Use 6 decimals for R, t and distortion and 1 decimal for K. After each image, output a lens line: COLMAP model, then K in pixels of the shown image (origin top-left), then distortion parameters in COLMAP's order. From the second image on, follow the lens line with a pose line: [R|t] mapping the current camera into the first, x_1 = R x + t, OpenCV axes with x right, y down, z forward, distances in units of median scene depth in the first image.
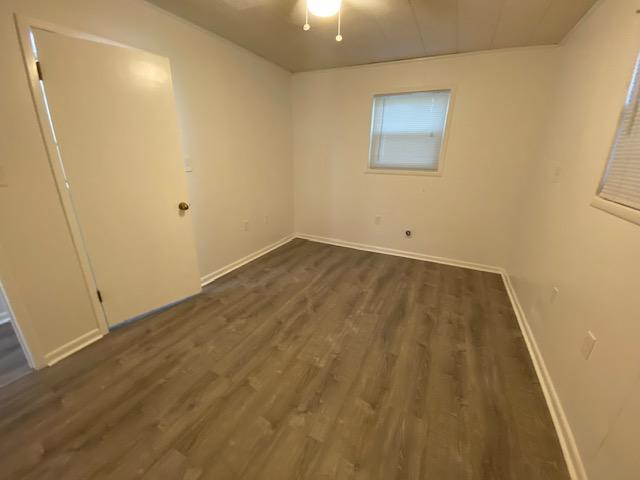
lens RADIAL K [[258.7, 0, 320.0], [0, 258.7, 240.0], [0, 0, 1]] dist [0.024626, -0.022690]
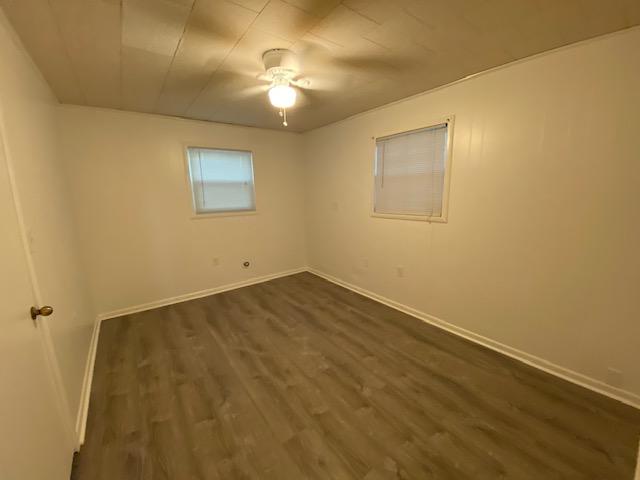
lens RADIAL K [[258.7, 0, 320.0], [0, 258.7, 240.0], [0, 0, 1]] dist [0.024626, -0.022690]
pose [[0.450651, -0.198605, 0.870327, -0.586789], [0.316232, 0.947233, 0.052411, -0.100816], [-0.834812, 0.251607, 0.489677, 0.161260]]
